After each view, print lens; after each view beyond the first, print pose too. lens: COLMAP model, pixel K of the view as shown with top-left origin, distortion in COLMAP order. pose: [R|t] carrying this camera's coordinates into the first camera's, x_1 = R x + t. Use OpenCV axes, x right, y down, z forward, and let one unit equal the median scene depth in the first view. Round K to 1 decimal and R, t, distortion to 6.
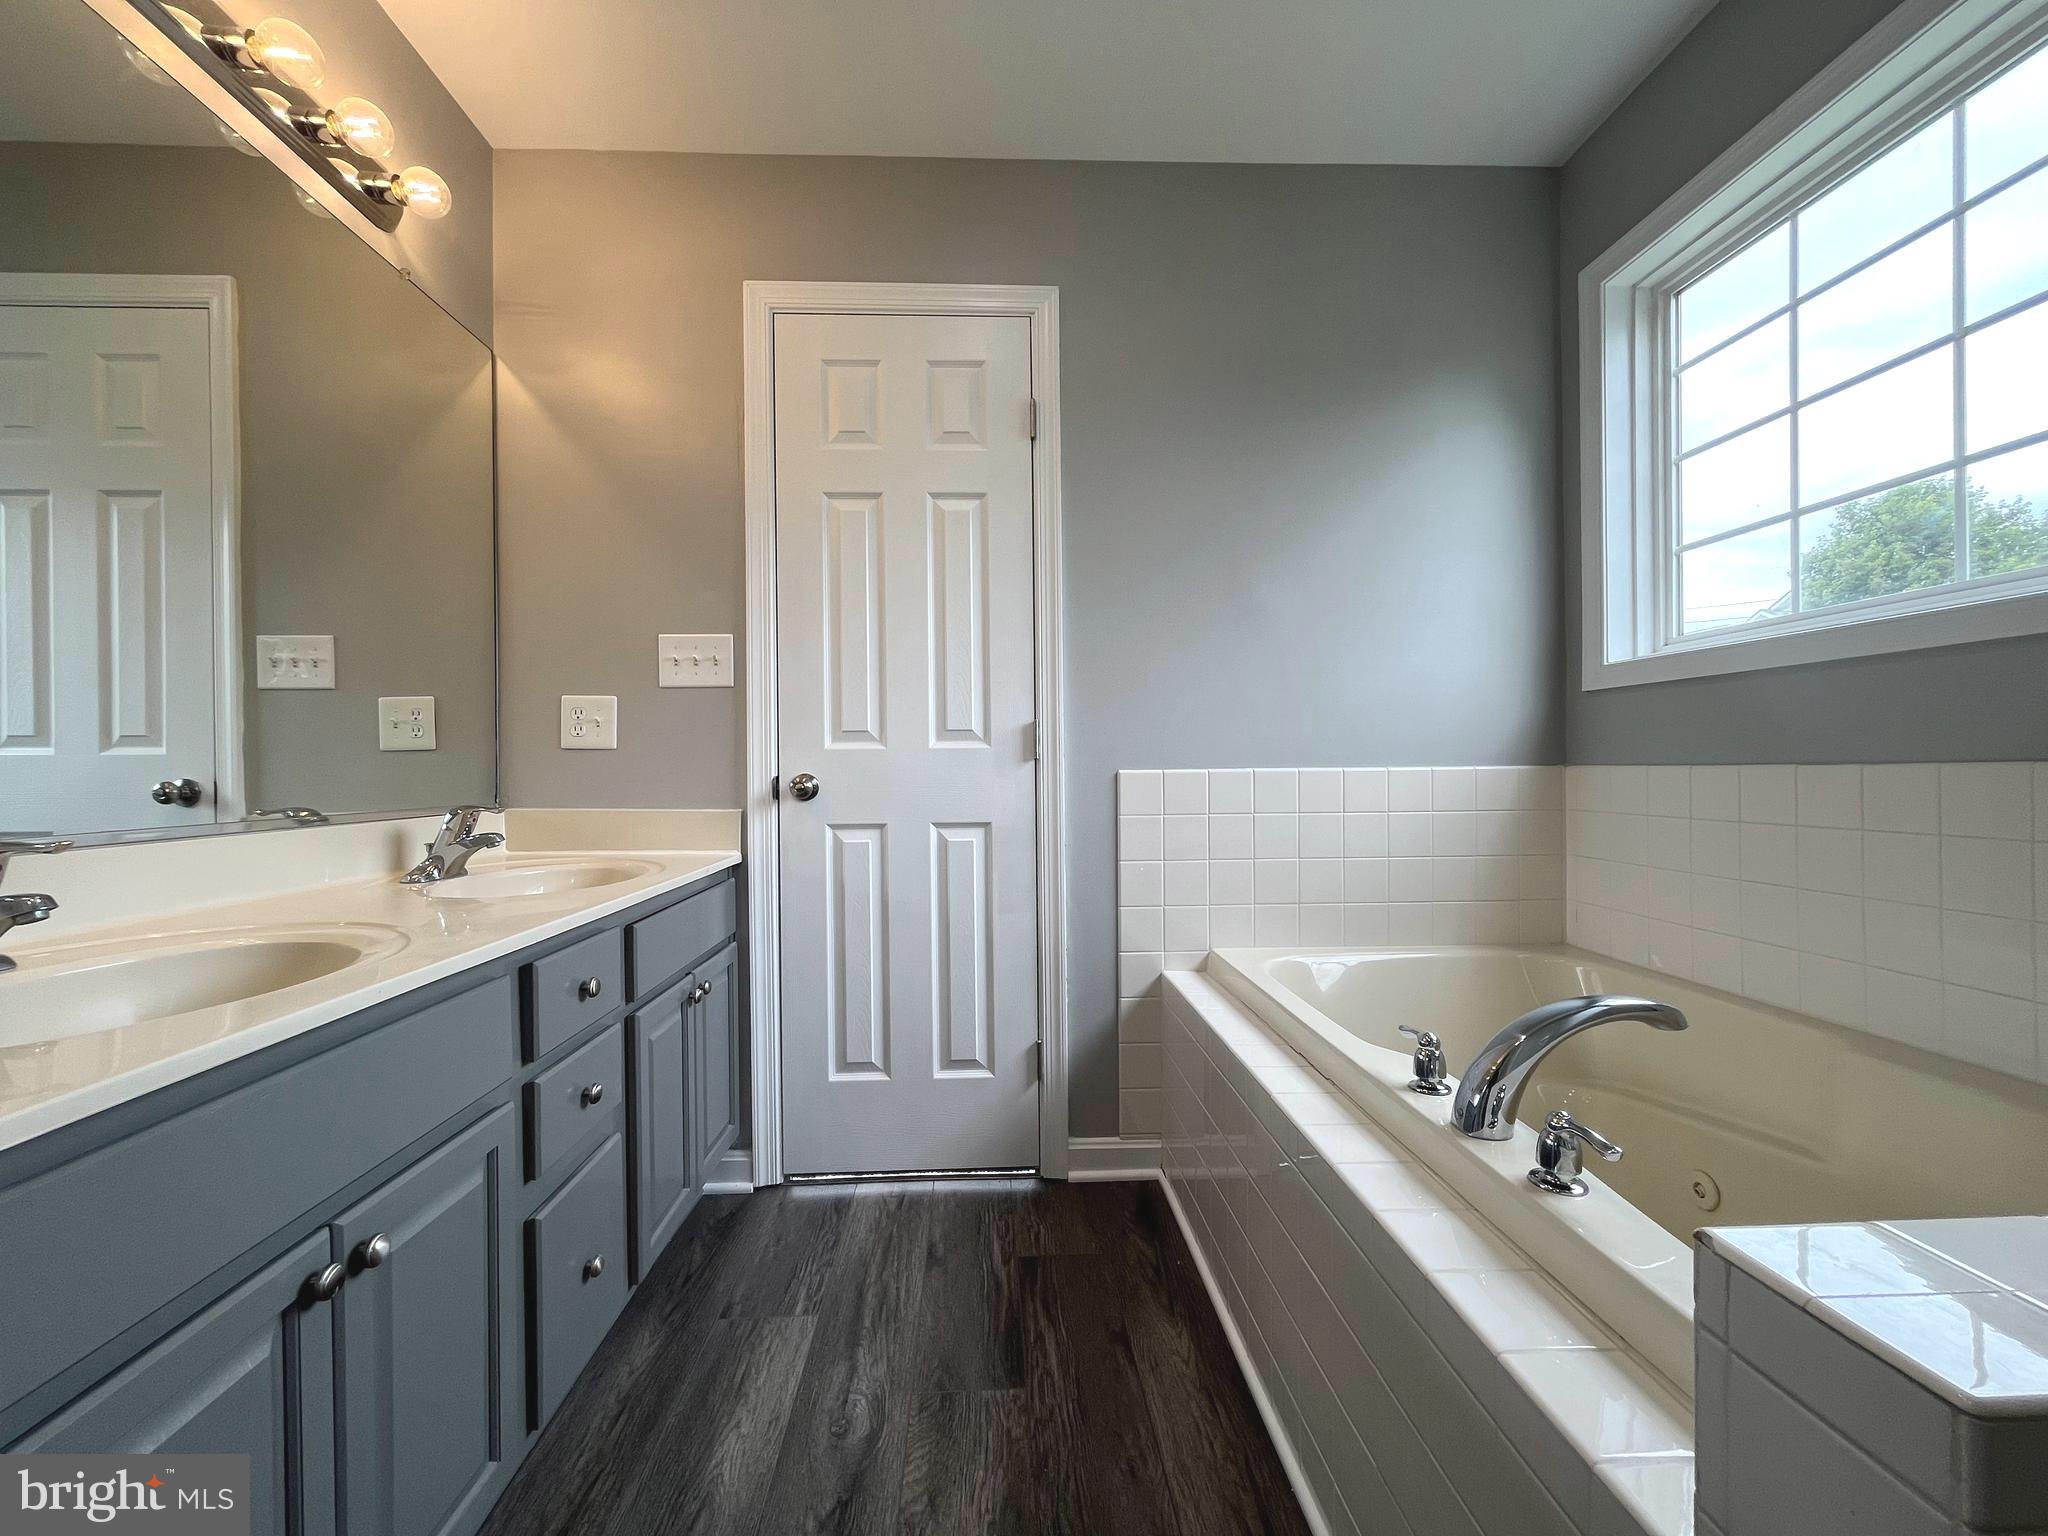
lens RADIAL K [[829.4, 0, 1019.1], [0, 829.4, 770.2], [0, 0, 1]] dist [0.000475, 0.000110]
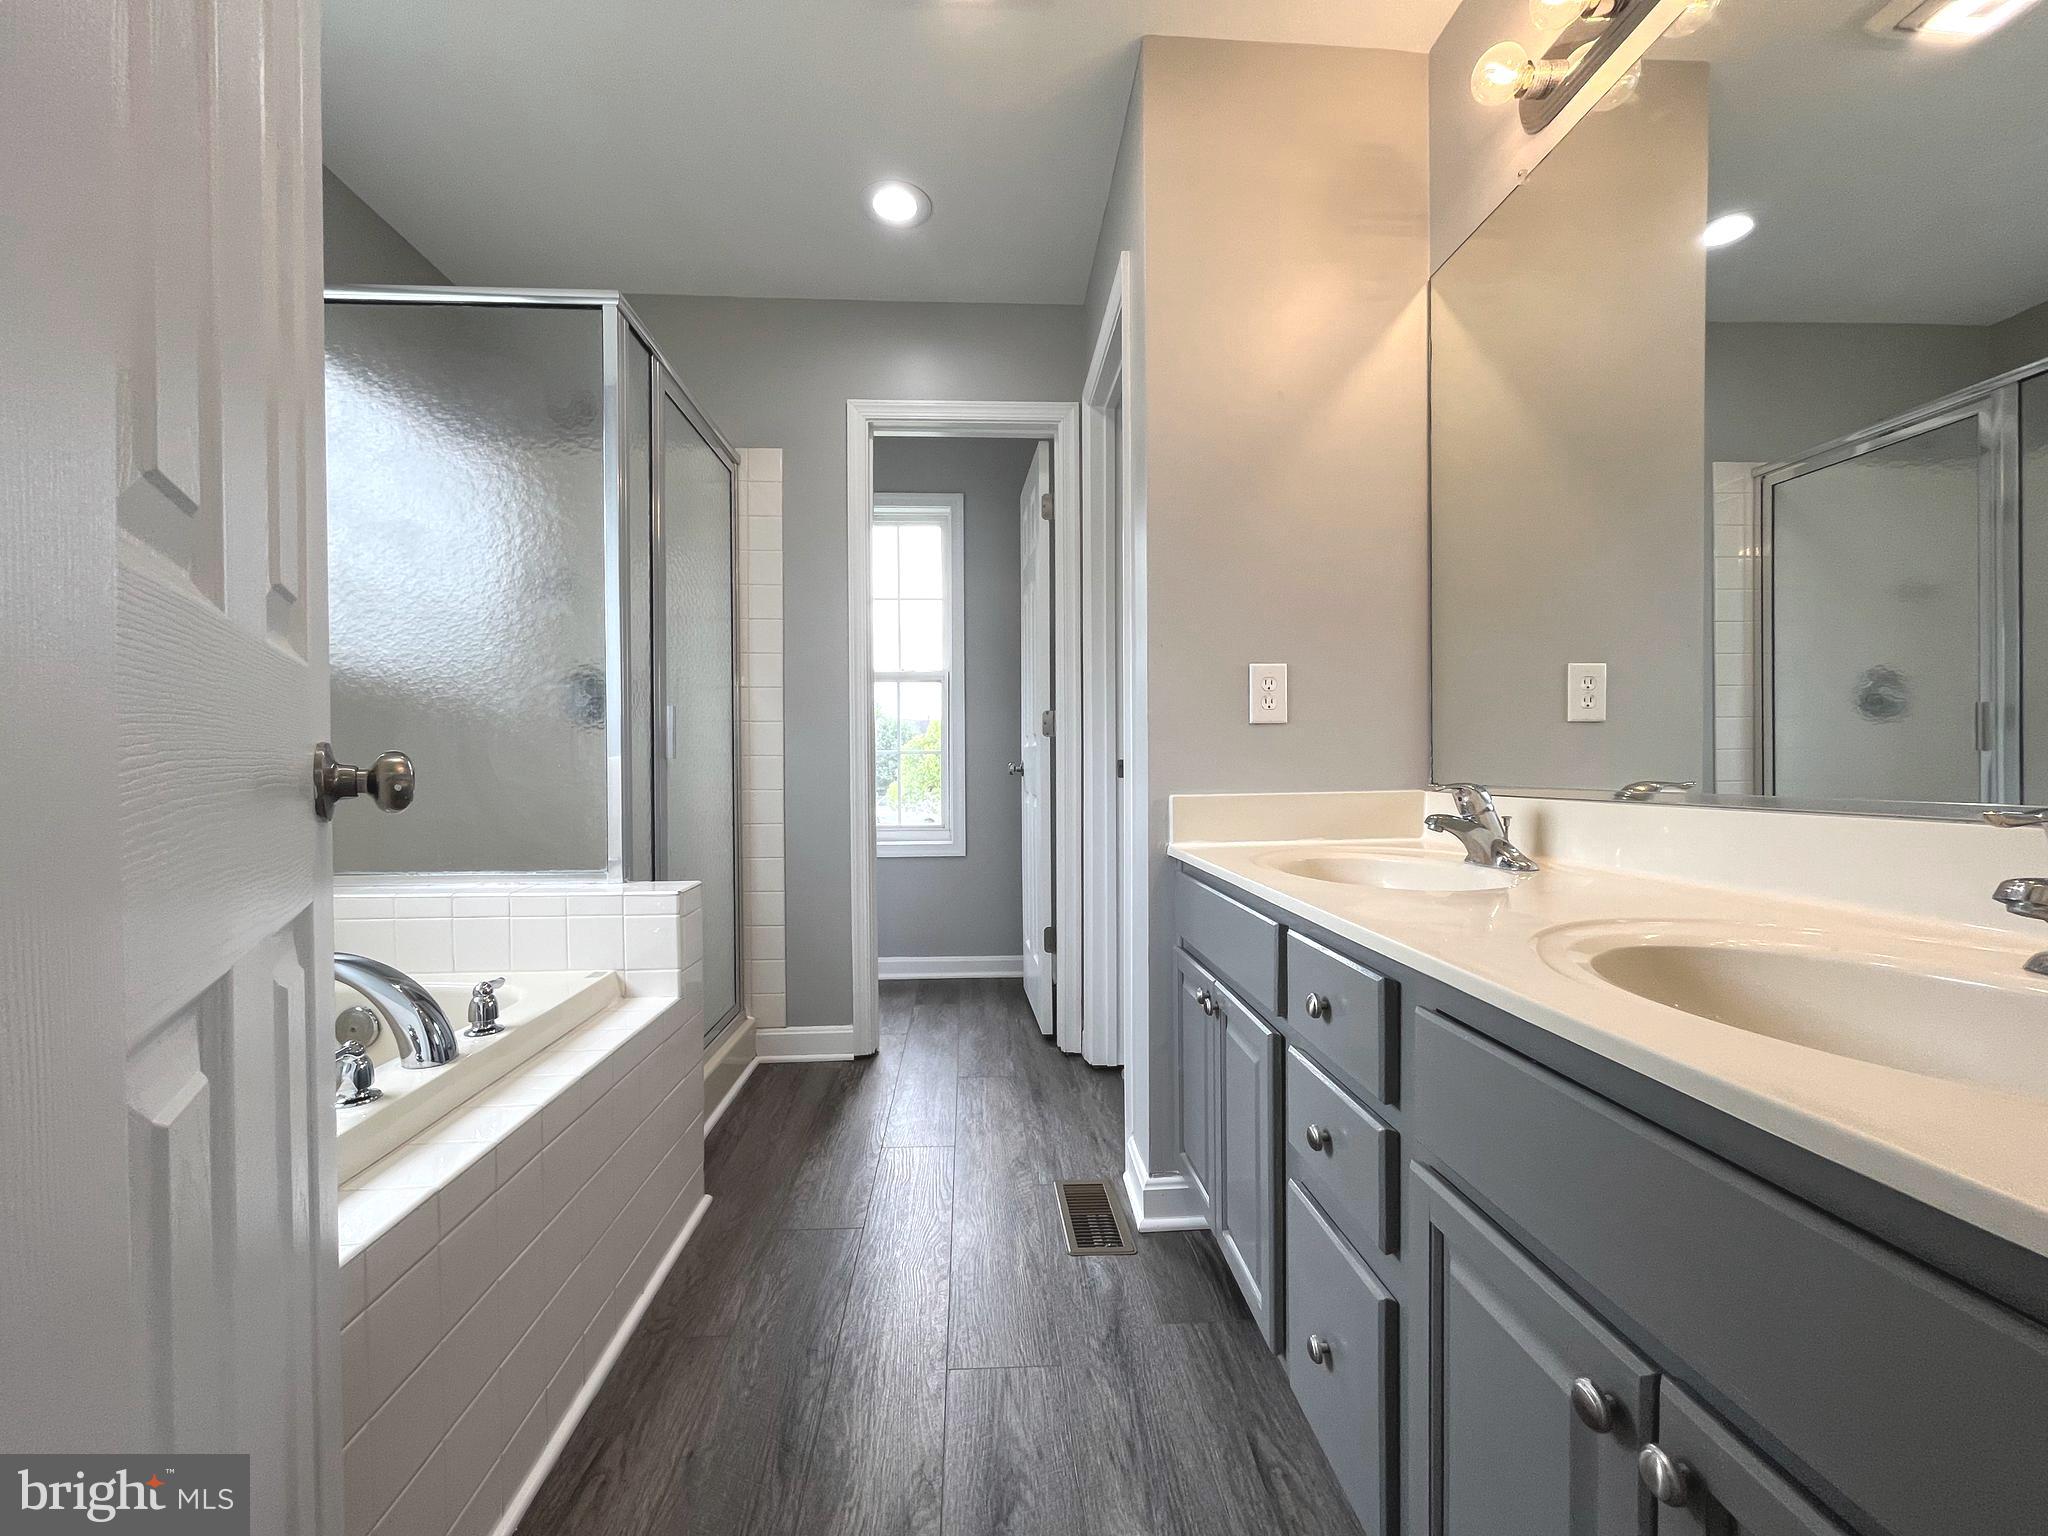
lens RADIAL K [[829.4, 0, 1021.9], [0, 829.4, 762.9], [0, 0, 1]] dist [0.000475, 0.000110]
pose [[-0.999868, 0.009518, -0.013157, -0.234048], [0.009381, 0.999901, 0.010470, 0.011017], [0.013255, 0.010345, -0.999859, 1.962321]]
